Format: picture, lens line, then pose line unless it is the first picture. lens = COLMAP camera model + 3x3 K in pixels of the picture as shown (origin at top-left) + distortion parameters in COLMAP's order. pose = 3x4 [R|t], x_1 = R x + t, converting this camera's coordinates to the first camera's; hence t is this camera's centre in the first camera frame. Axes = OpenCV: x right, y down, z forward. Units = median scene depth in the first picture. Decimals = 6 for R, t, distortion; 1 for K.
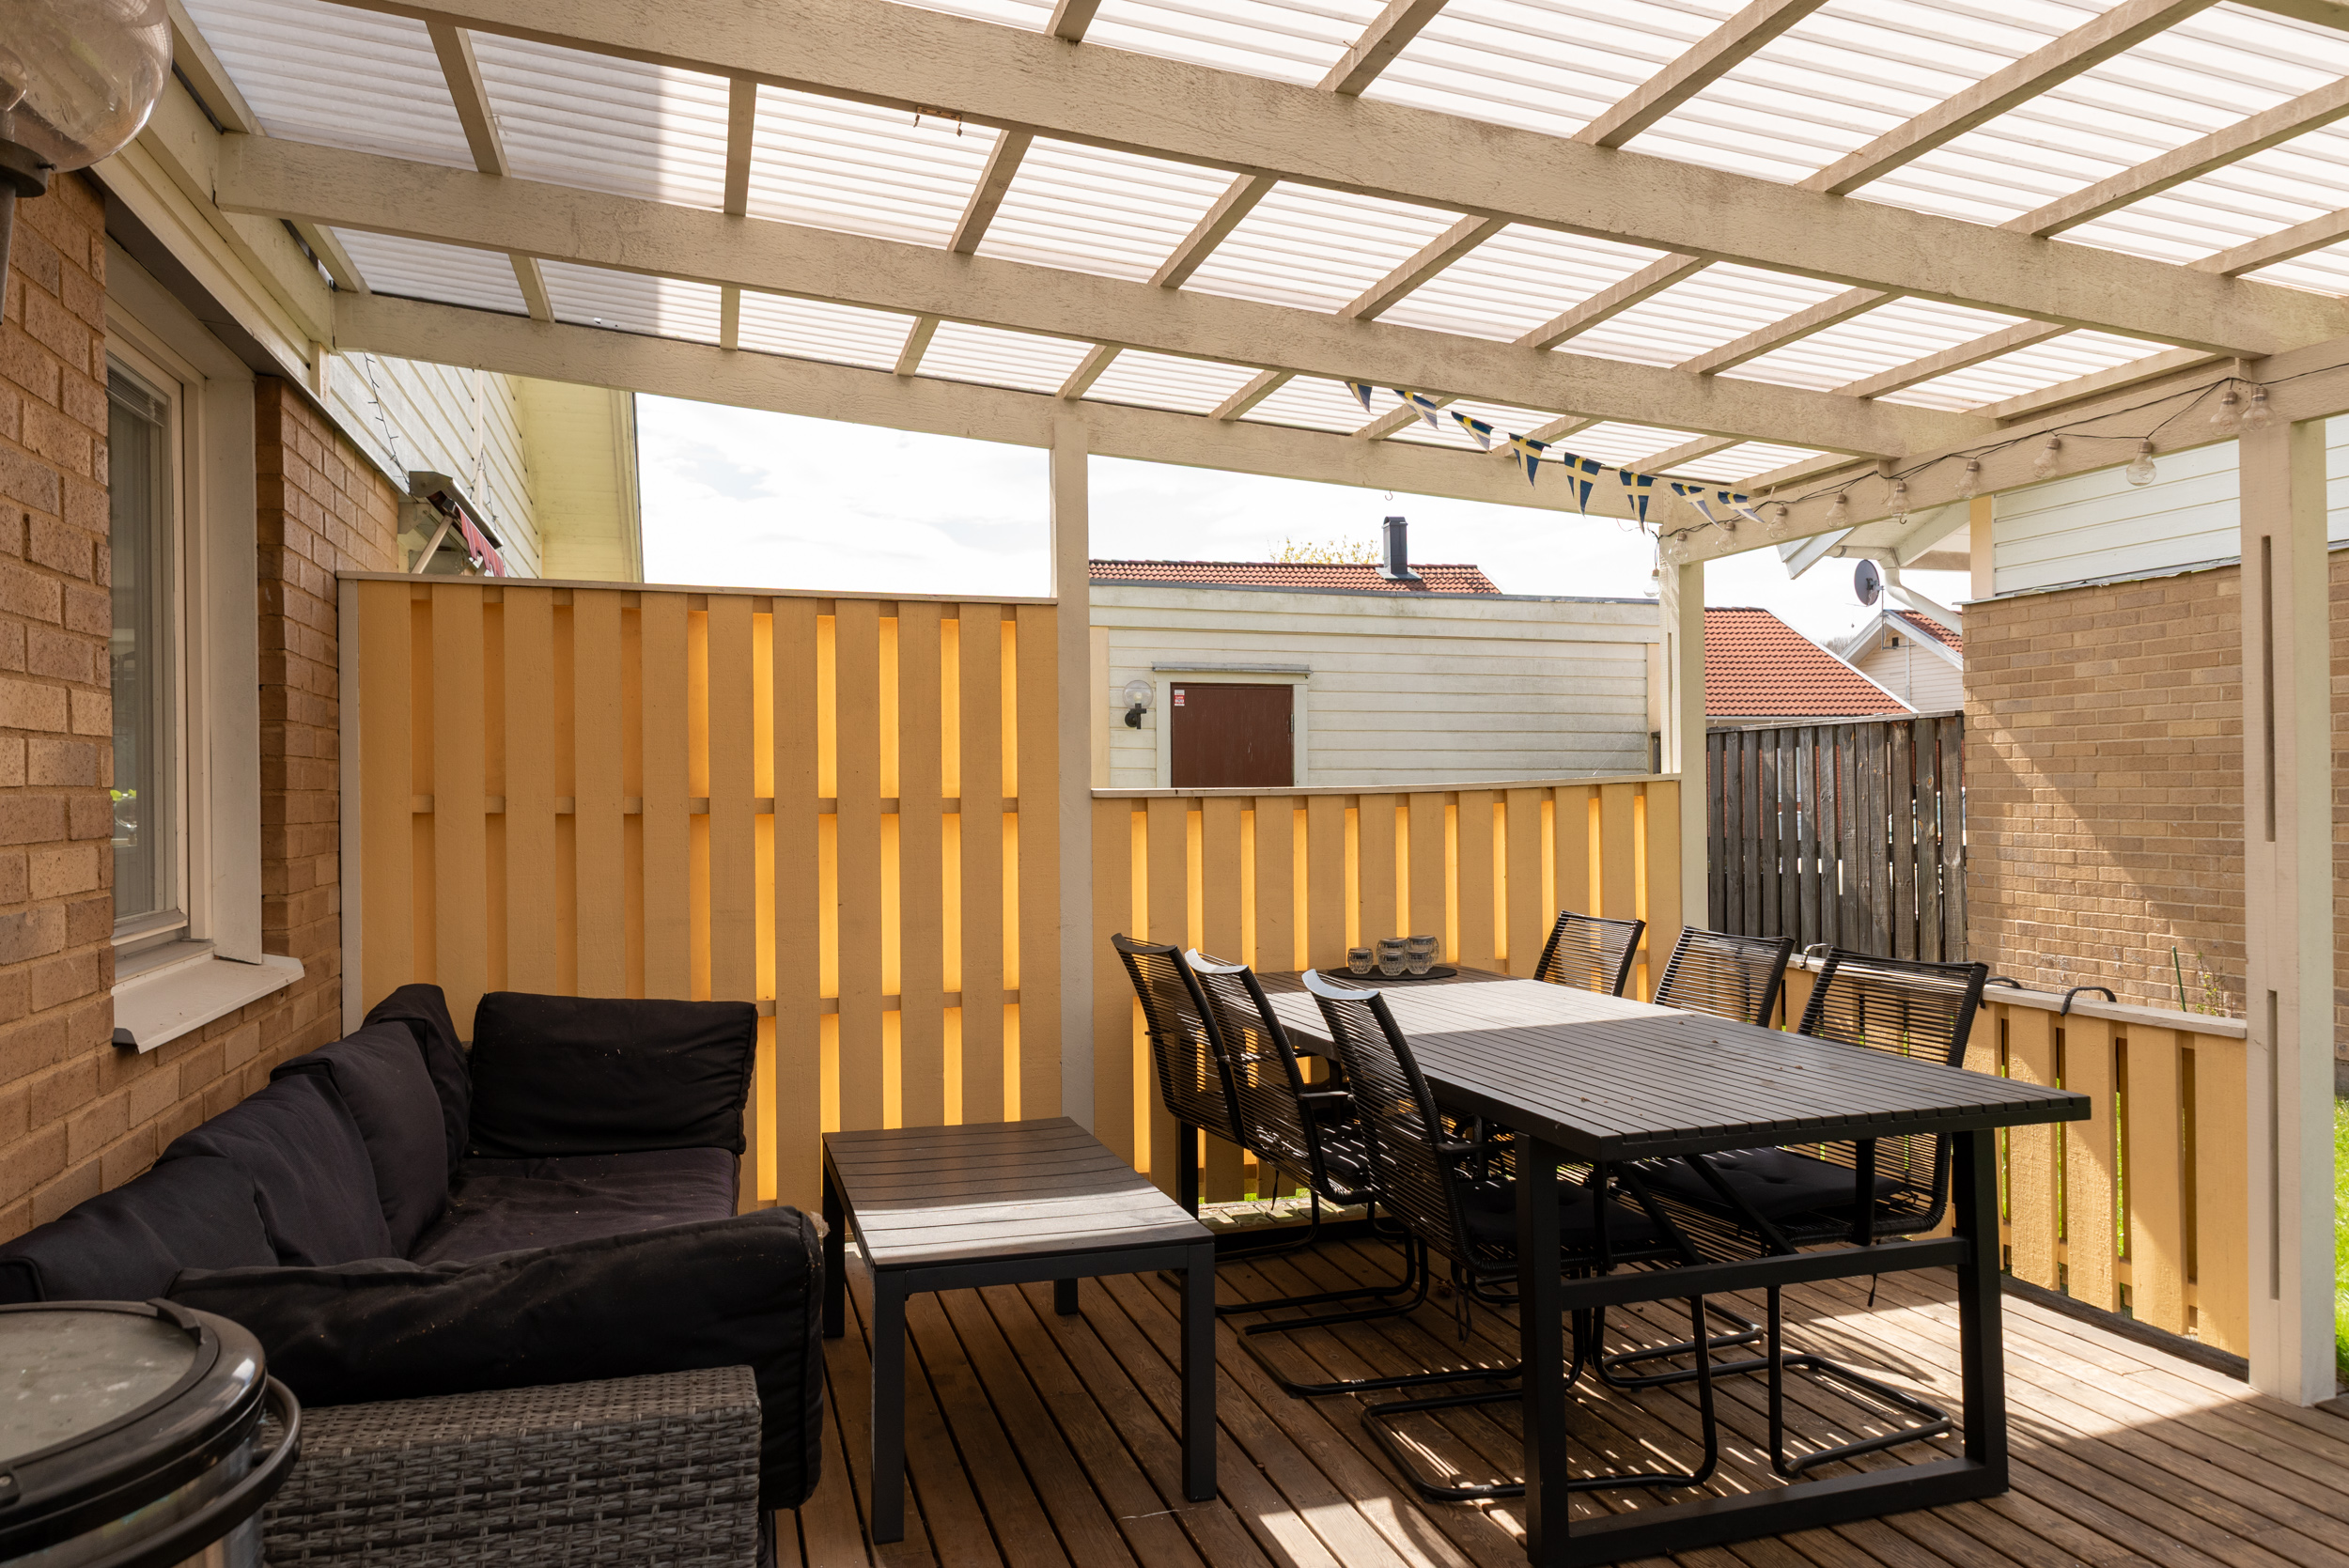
lens RADIAL K [[1617.6, 0, 1177.0], [0, 1617.6, 787.4], [0, 0, 1]] dist [0.002577, 0.000166]
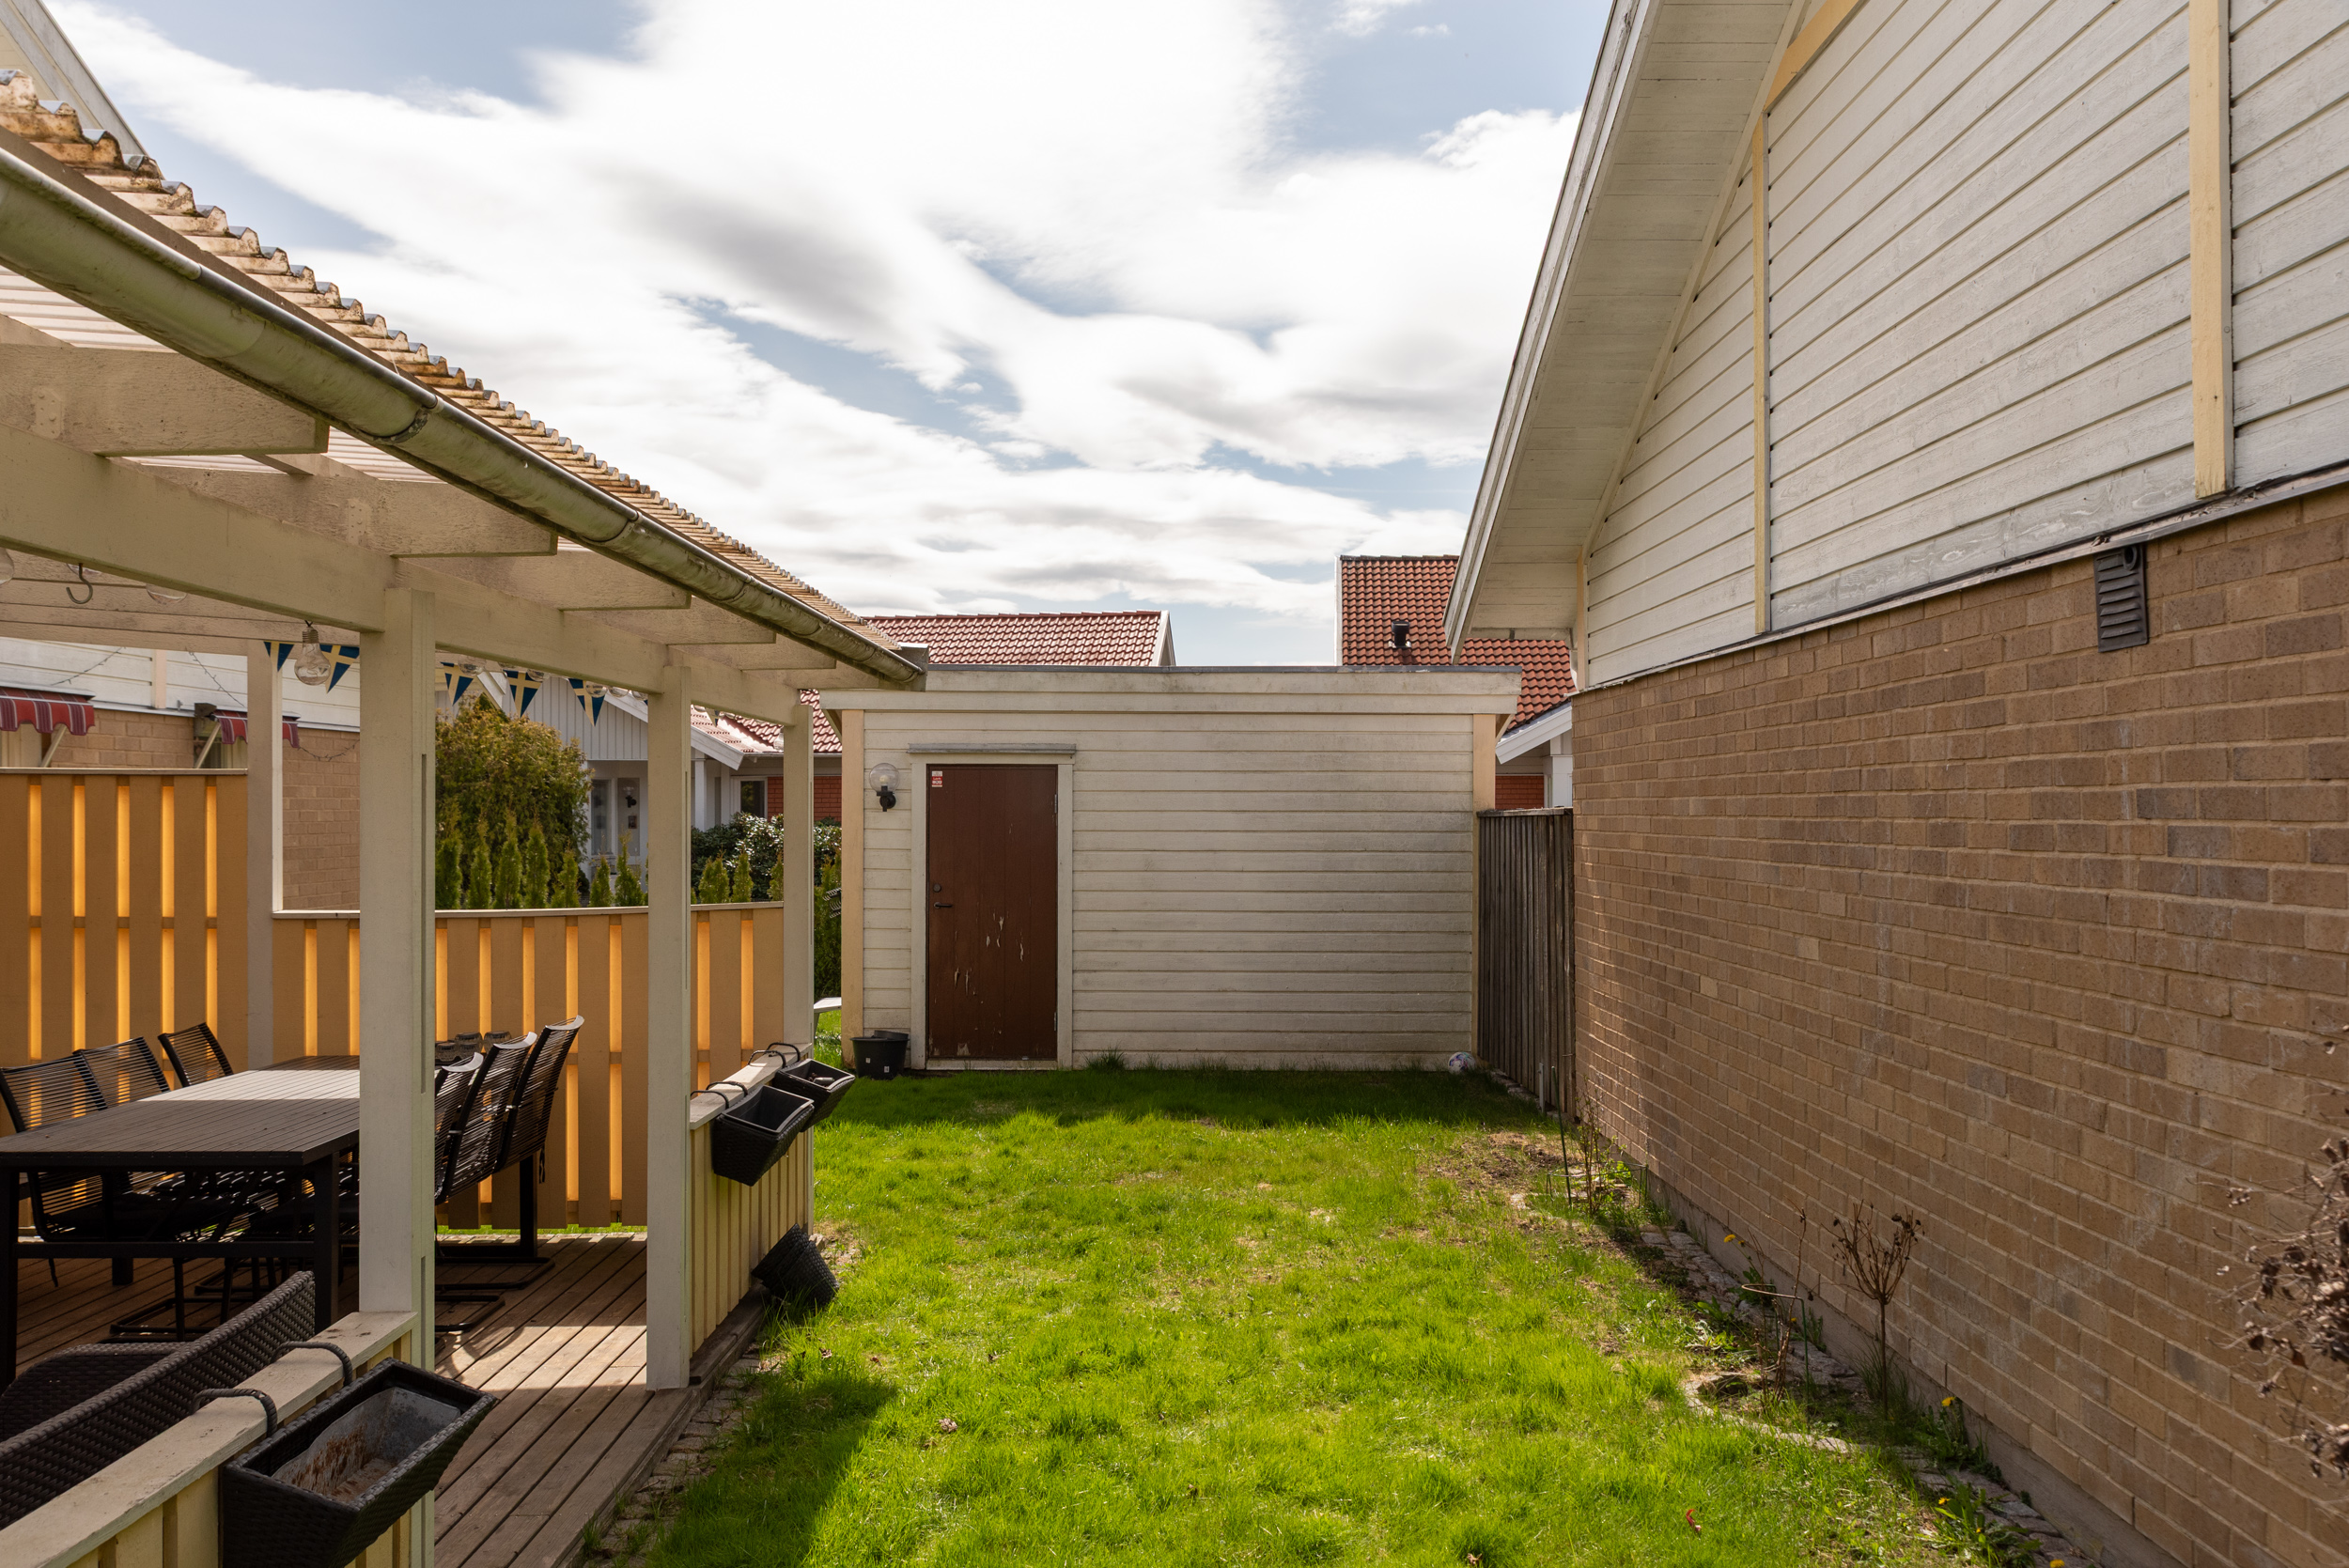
lens RADIAL K [[2059.4, 0, 1173.8], [0, 2059.4, 786.1], [0, 0, 1]] dist [-0.011941, -0.001268]
pose [[0.958054, 0.003909, -0.286560, 0.492022], [-0.006343, 0.999951, -0.007565, -0.040737], [0.286516, 0.009065, 0.958033, -0.178061]]
